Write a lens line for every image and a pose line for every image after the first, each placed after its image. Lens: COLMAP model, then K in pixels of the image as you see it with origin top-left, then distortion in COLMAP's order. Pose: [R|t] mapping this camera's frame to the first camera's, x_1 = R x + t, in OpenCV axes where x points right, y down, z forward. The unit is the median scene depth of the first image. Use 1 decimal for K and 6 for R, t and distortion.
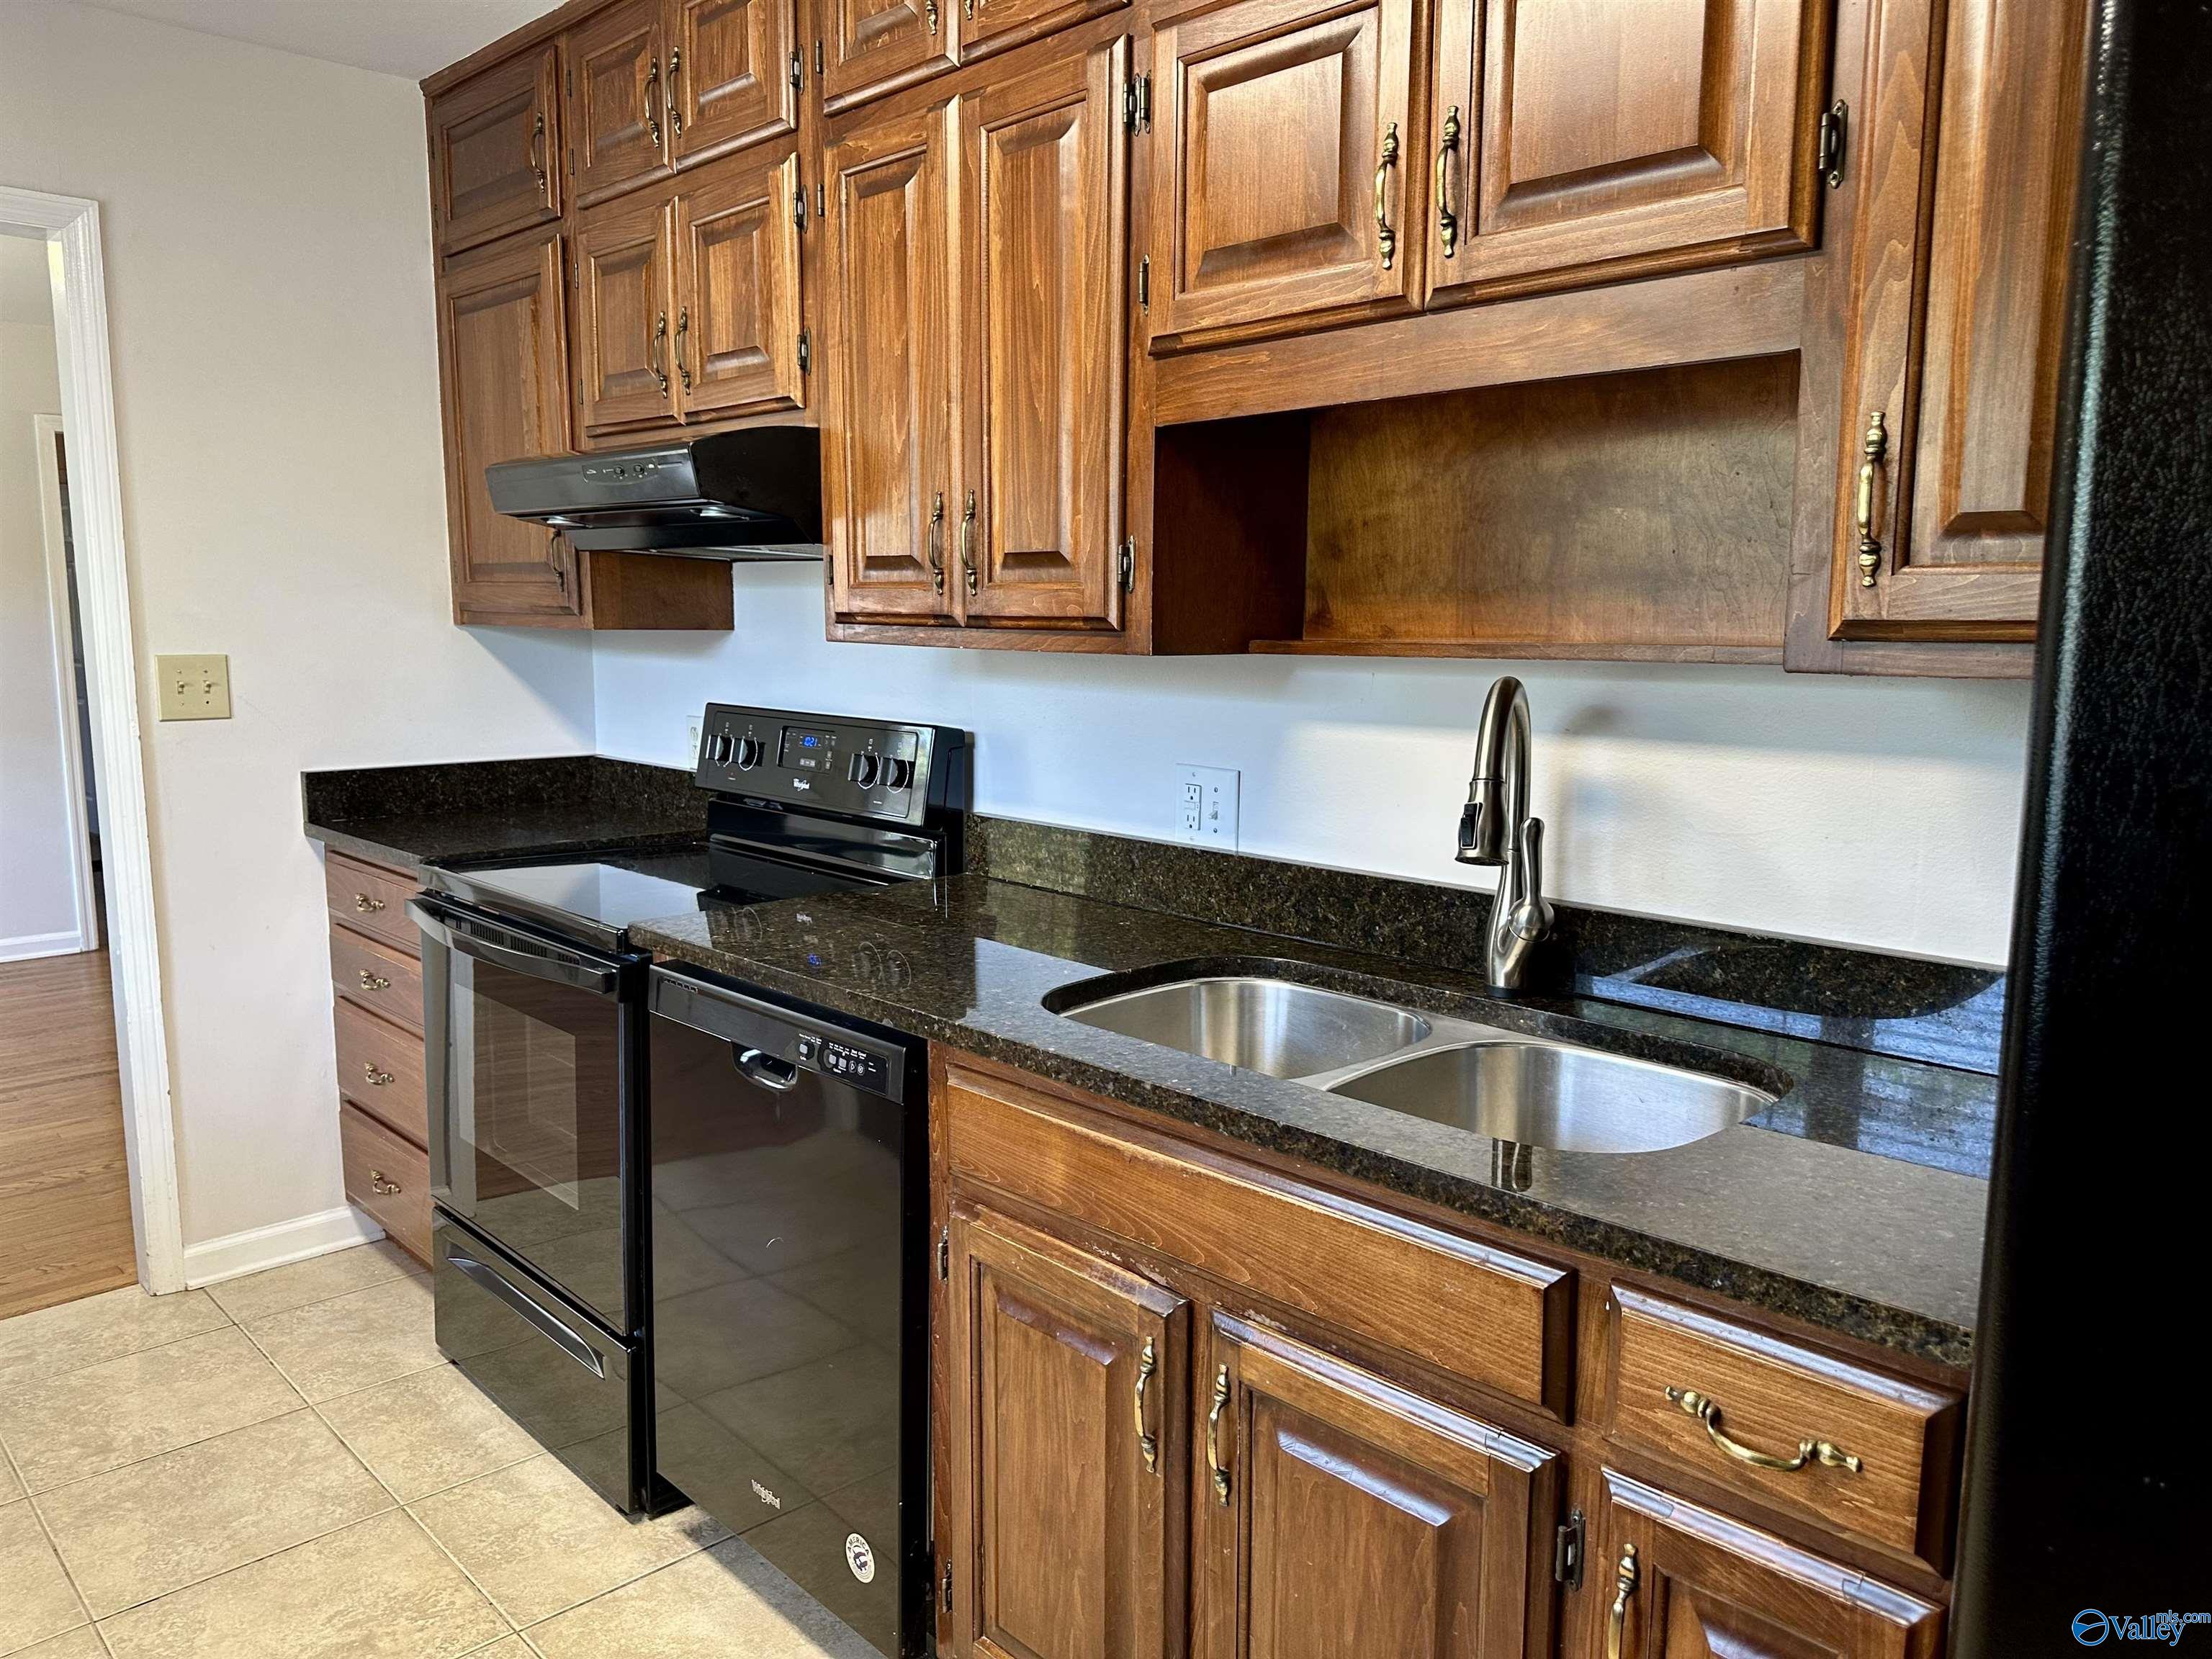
lens RADIAL K [[1566.3, 0, 1092.7], [0, 1566.3, 846.6], [0, 0, 1]] dist [0.070773, -0.083778]
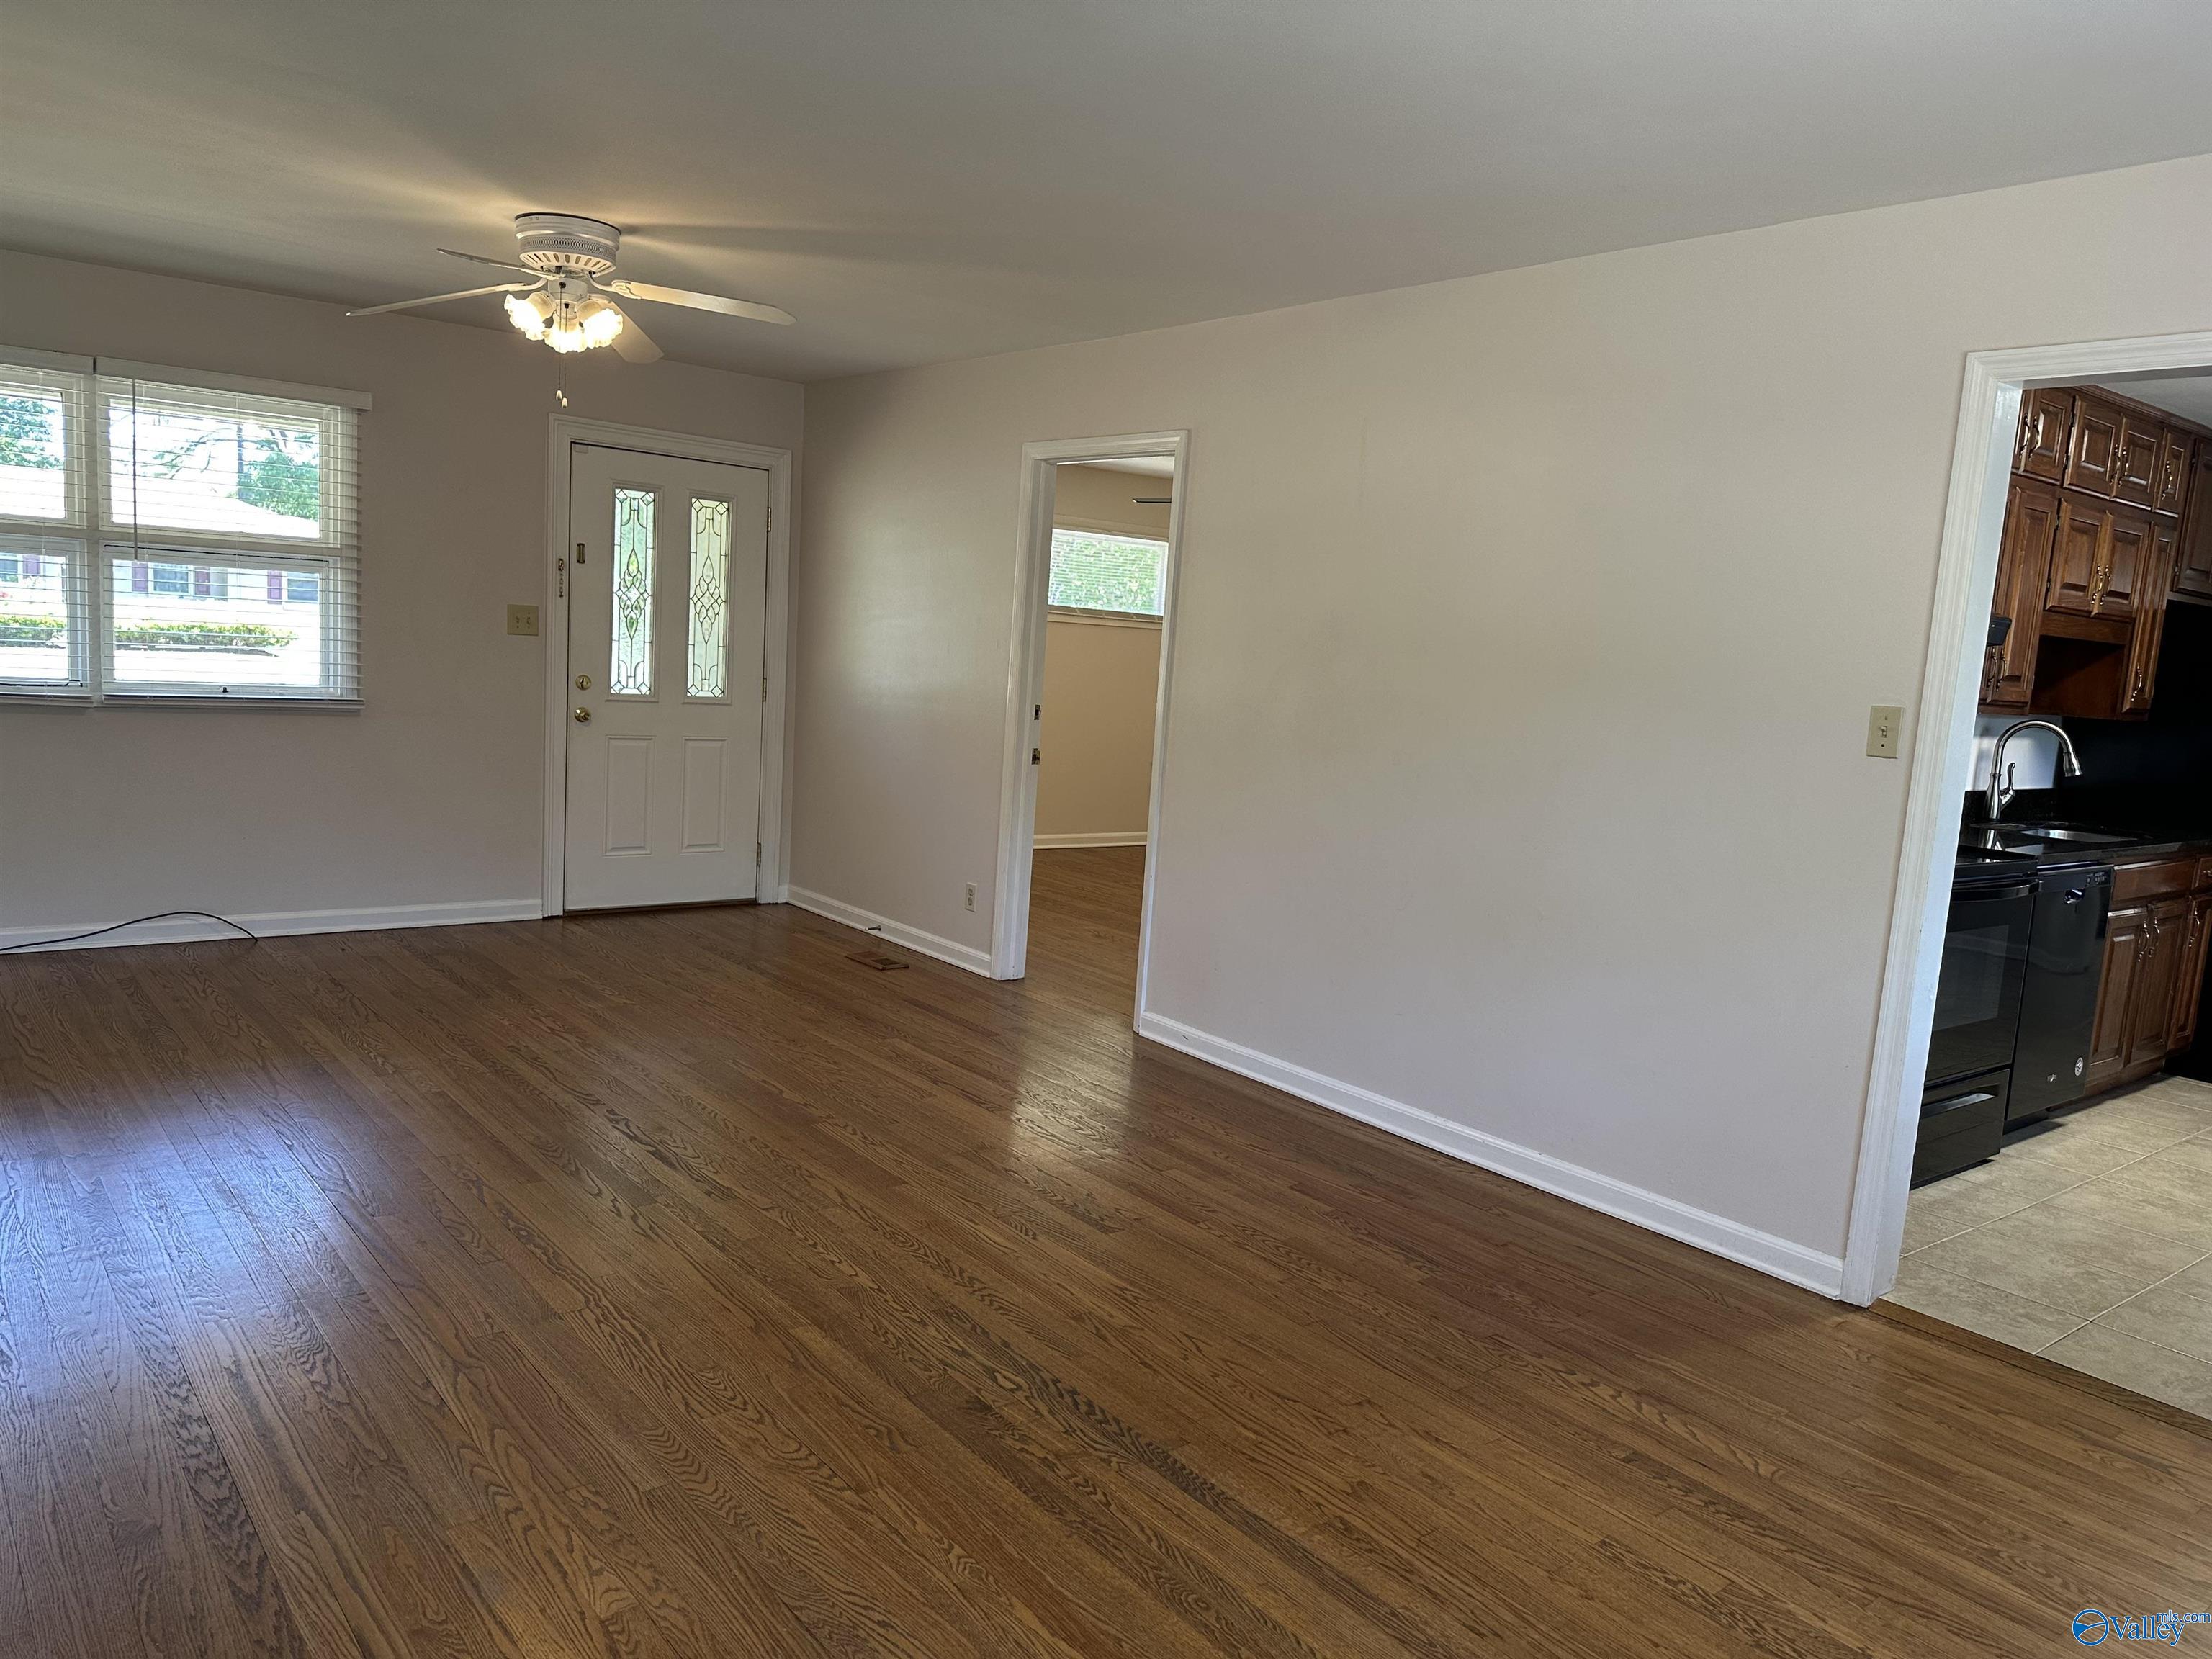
lens RADIAL K [[1566.3, 0, 1091.7], [0, 1566.3, 843.3], [0, 0, 1]] dist [0.070773, -0.083778]
pose [[0.085252, -0.129270, 0.987938, -2.579228], [0.086993, 0.988727, 0.121866, -0.344152], [-0.992554, 0.075555, 0.095536, 2.133117]]
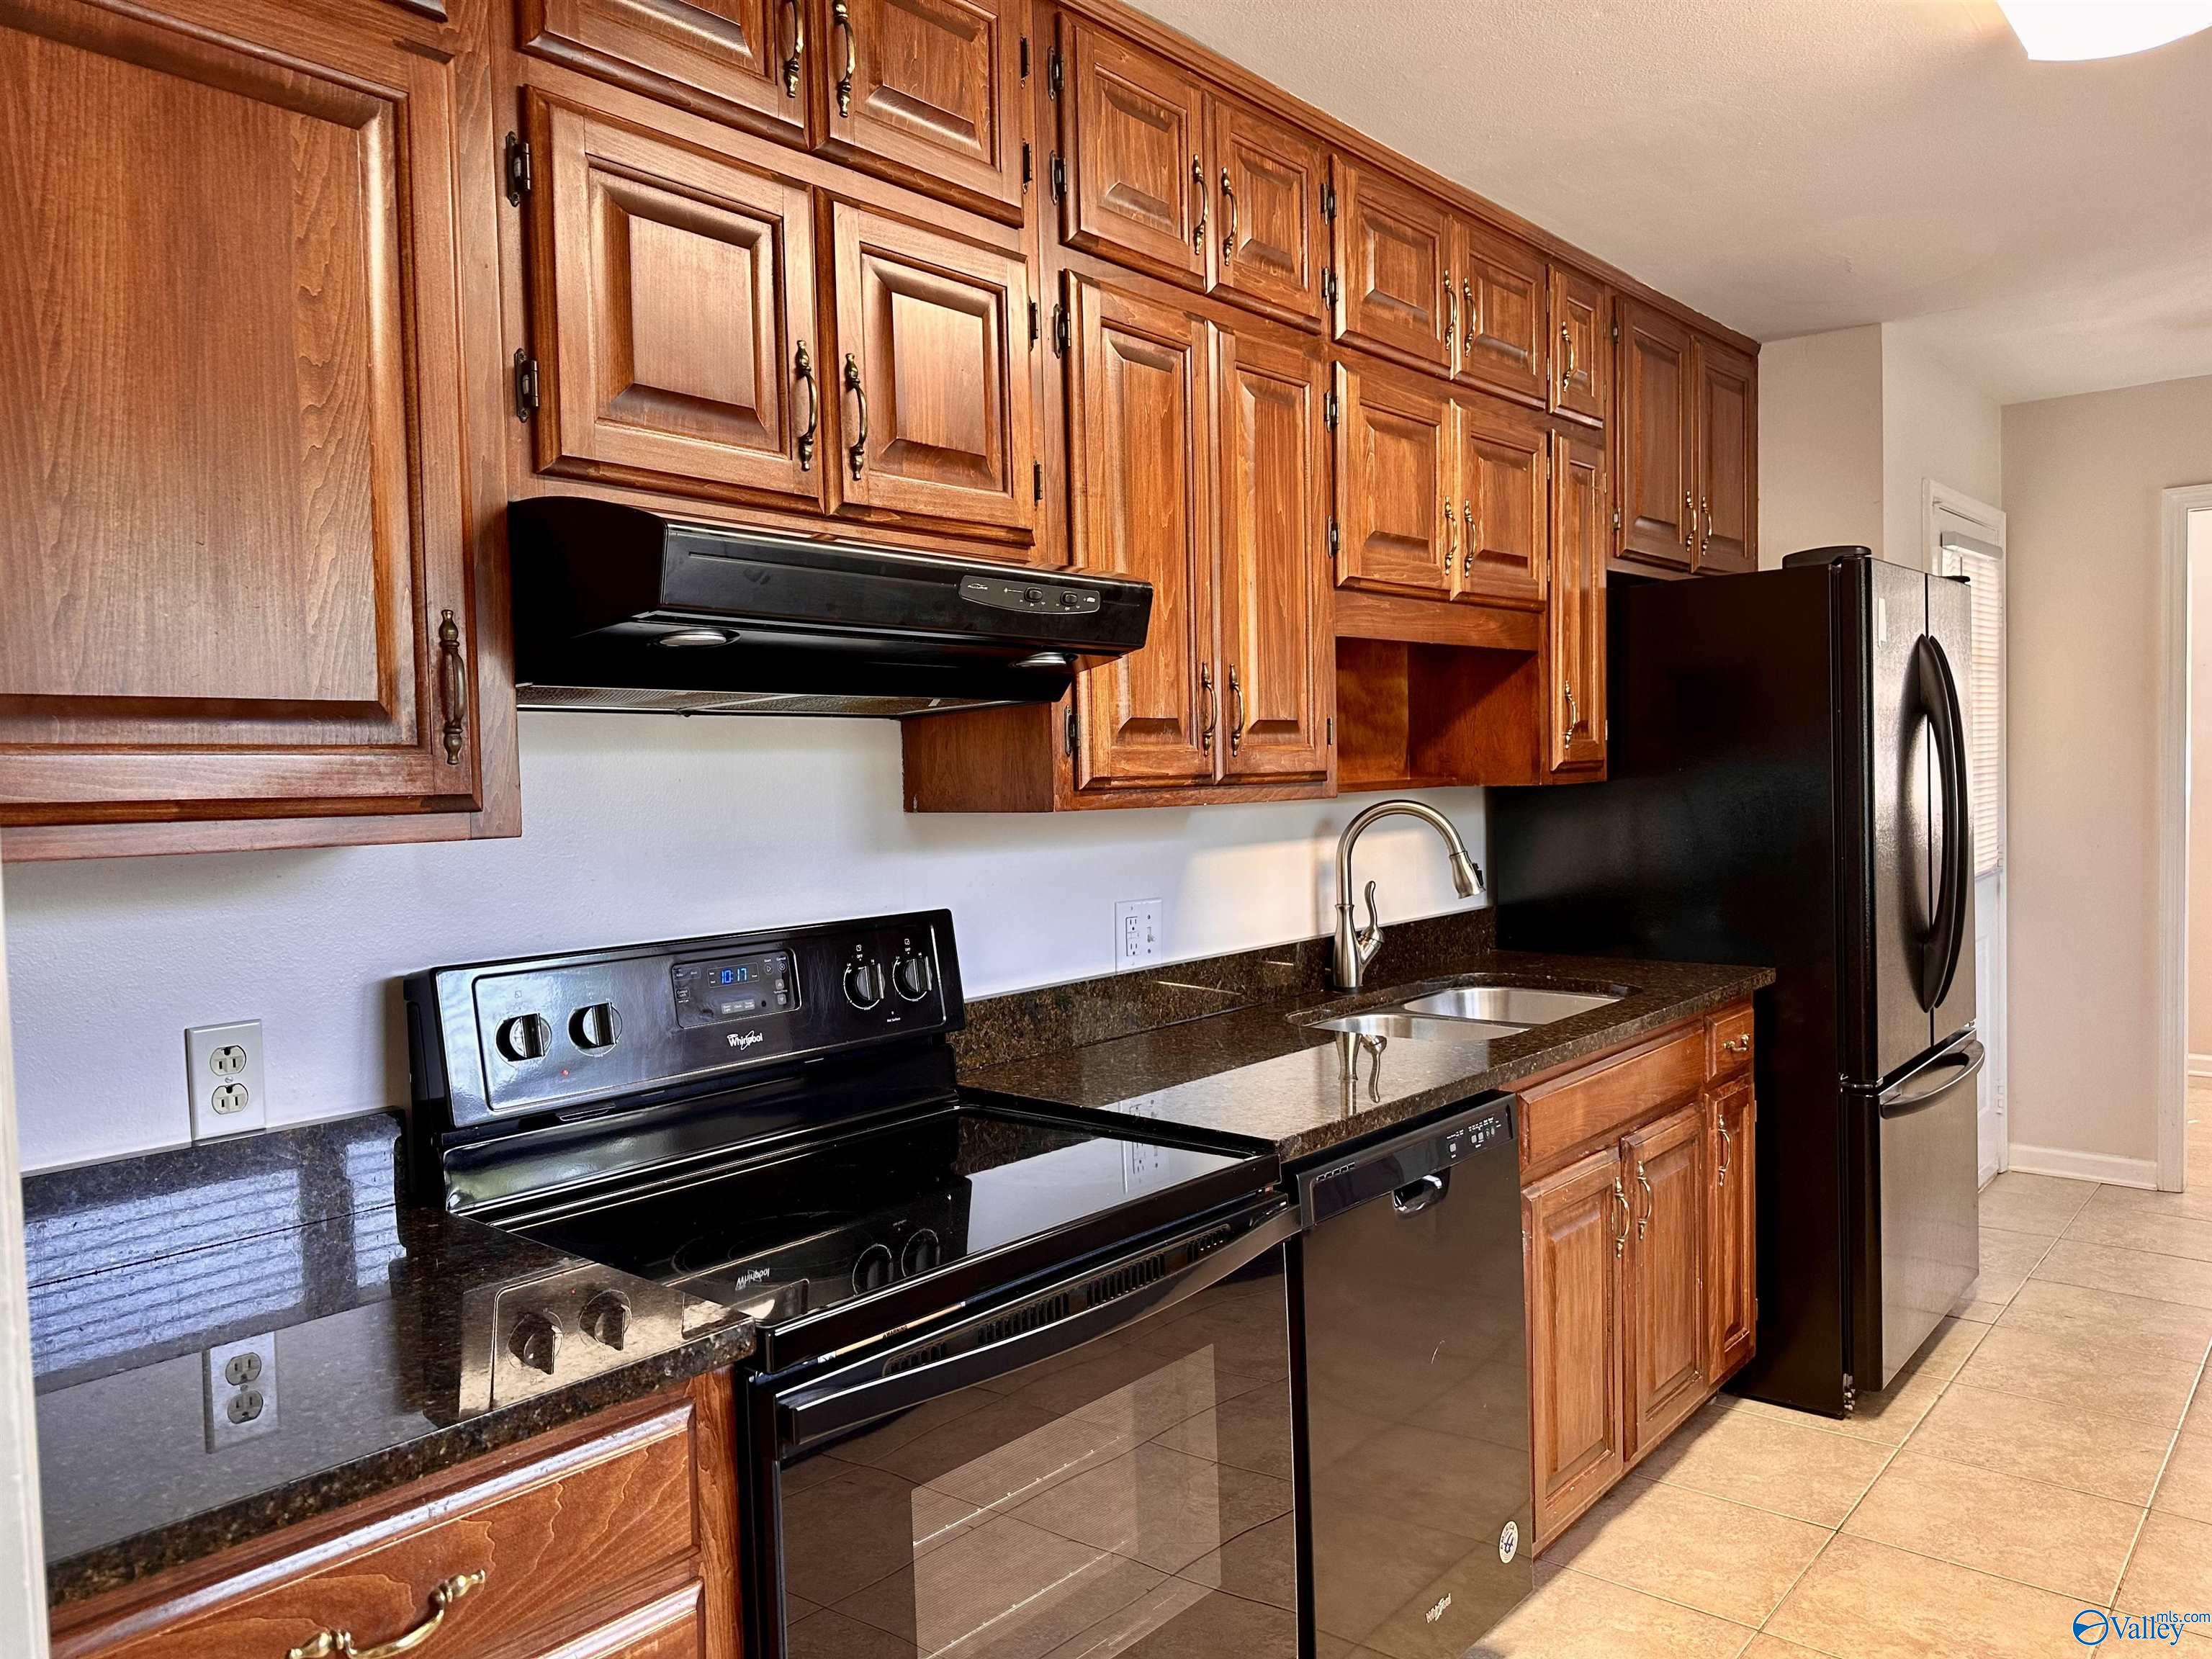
lens RADIAL K [[1566.3, 0, 1082.5], [0, 1566.3, 840.6], [0, 0, 1]] dist [0.070773, -0.083778]
pose [[-0.093509, -0.048440, 0.994439, -1.174521], [0.175152, 0.982438, 0.064325, -0.190699], [-0.980091, 0.180193, -0.083382, 1.203542]]
